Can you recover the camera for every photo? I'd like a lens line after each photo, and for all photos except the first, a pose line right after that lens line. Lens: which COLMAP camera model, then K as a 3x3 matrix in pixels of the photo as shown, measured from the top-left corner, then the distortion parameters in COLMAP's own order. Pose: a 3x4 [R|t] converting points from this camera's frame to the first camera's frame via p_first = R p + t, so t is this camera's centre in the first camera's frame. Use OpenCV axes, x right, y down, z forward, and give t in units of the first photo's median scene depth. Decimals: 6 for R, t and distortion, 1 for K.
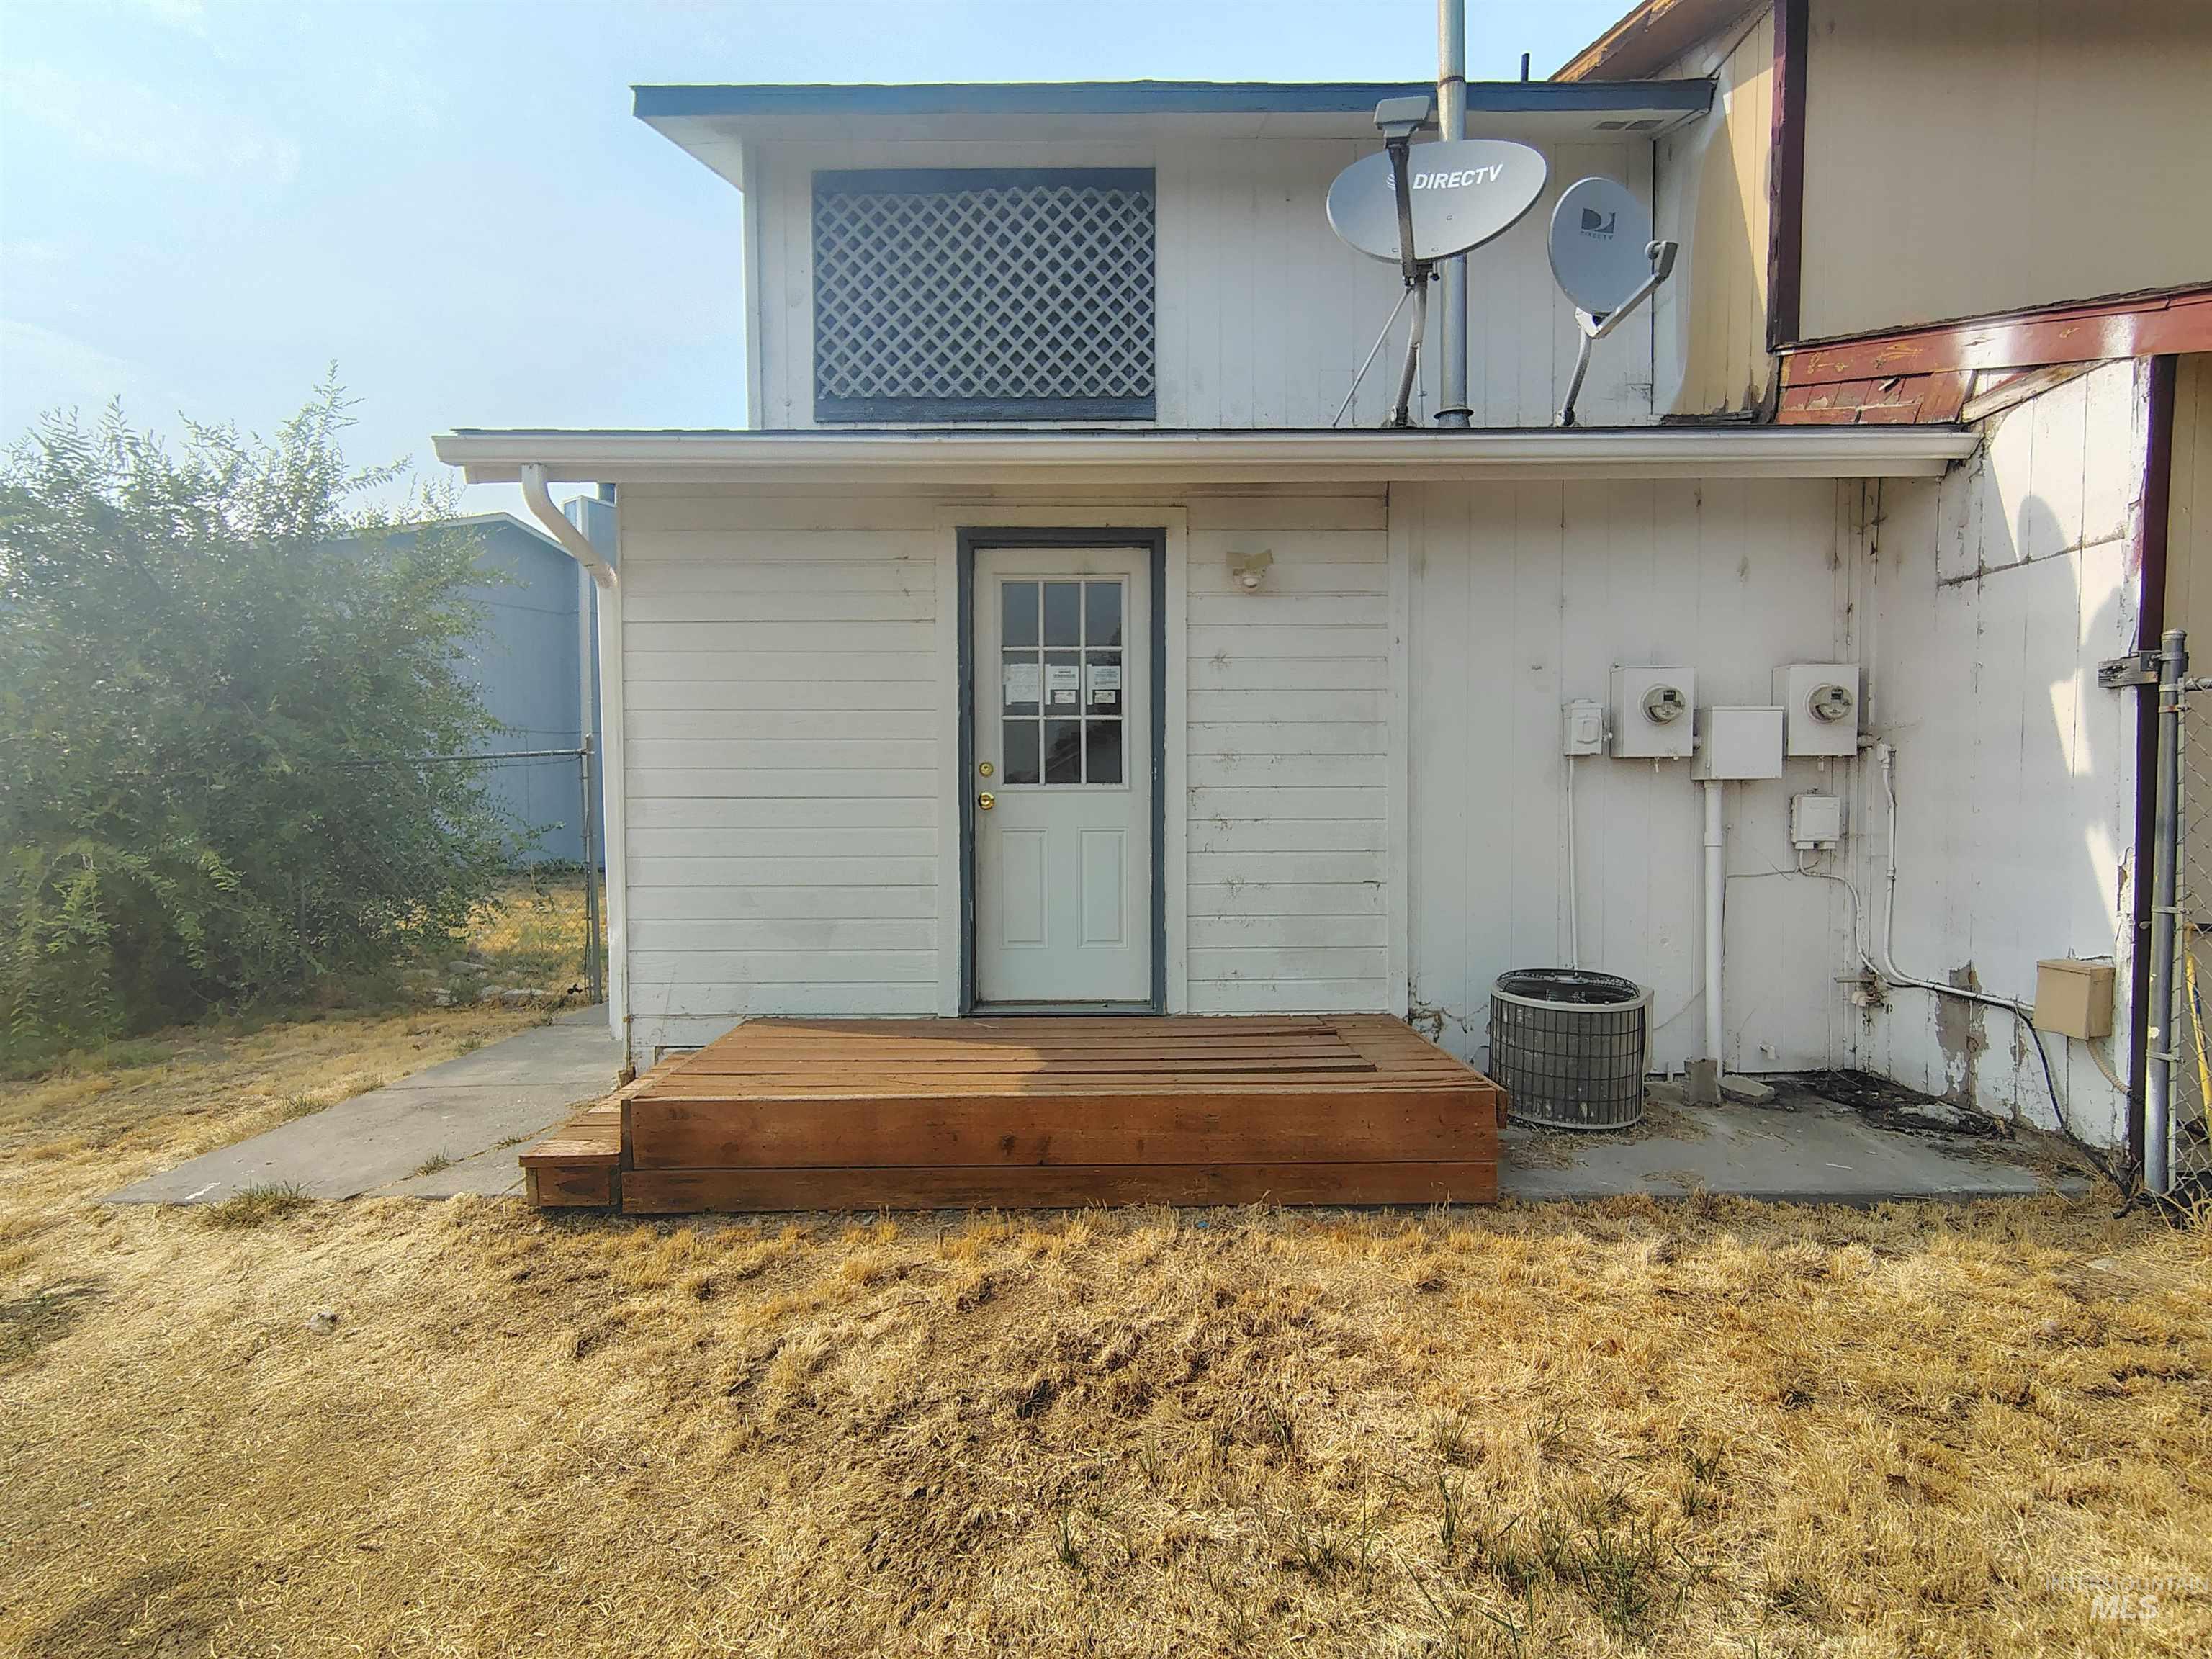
lens RADIAL K [[1032.8, 0, 1108.0], [0, 1032.8, 841.6], [0, 0, 1]] dist [-0.011847, 0.004764]
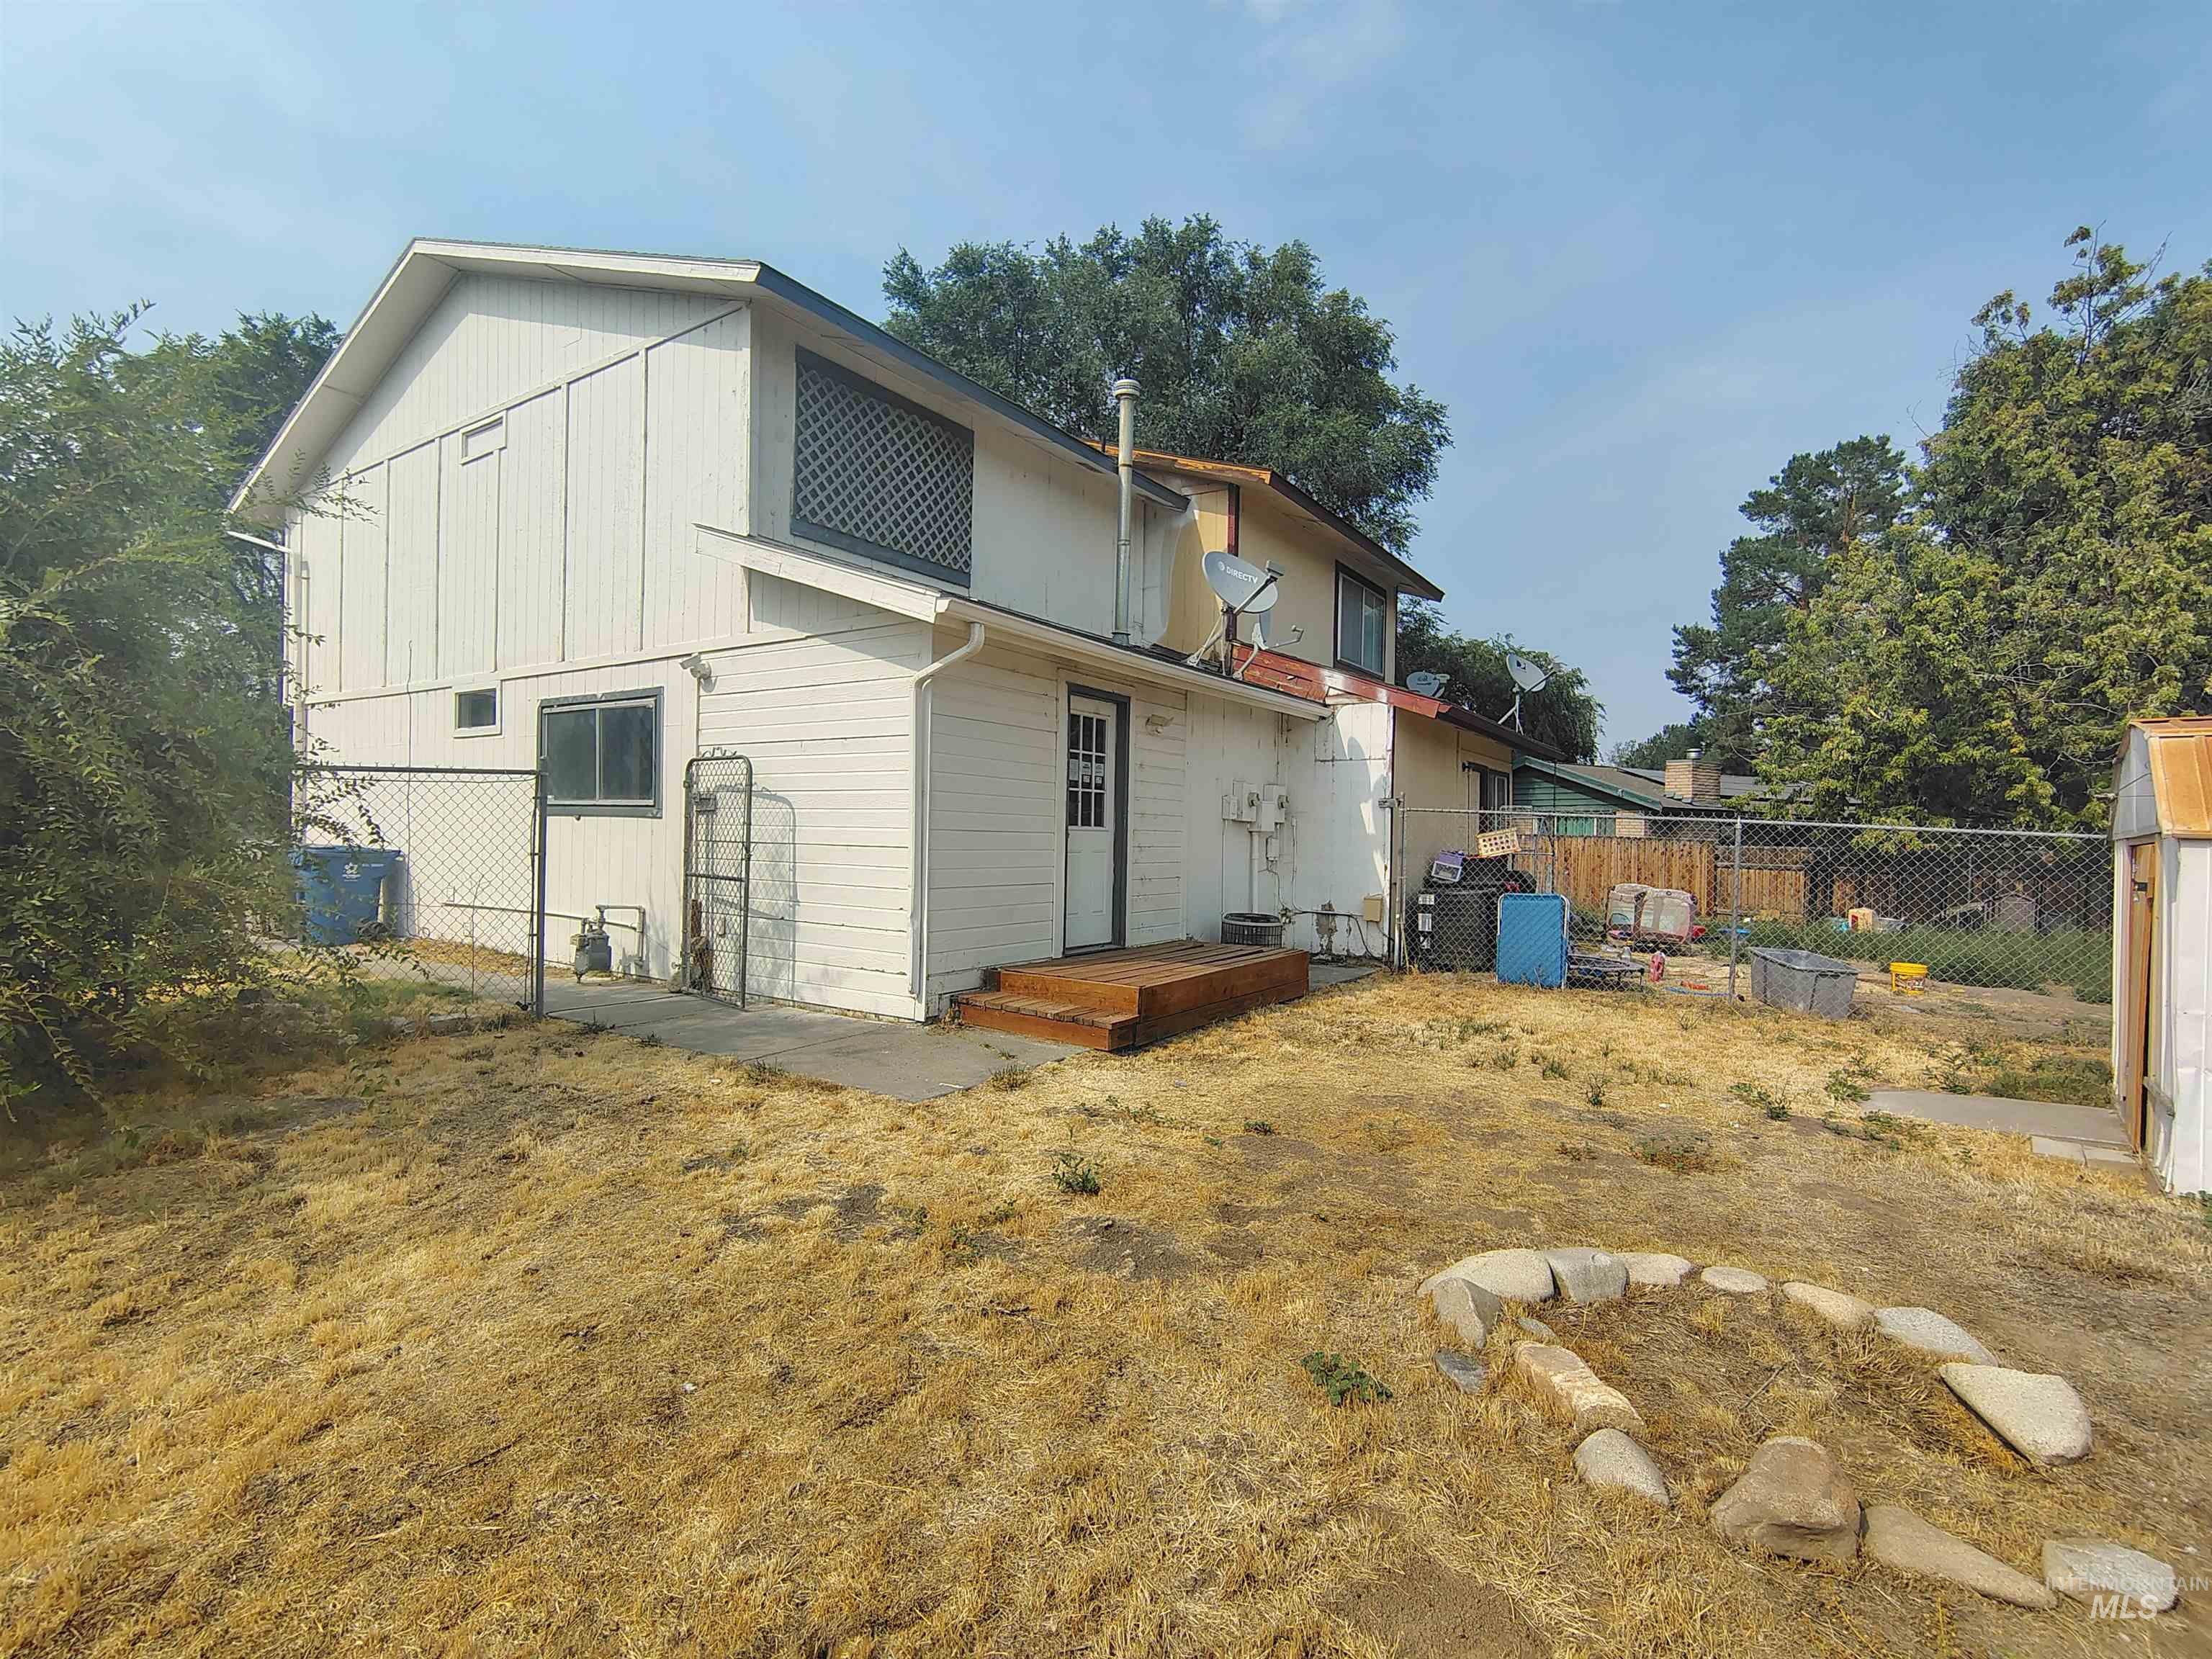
lens RADIAL K [[1032.8, 0, 1089.7], [0, 1032.8, 827.5], [0, 0, 1]] dist [-0.011847, 0.004764]
pose [[0.576033, 0.021583, 0.817141, -1.585701], [0.005789, 0.999519, -0.030481, 0.001818], [-0.817406, 0.022288, 0.575631, -0.057798]]
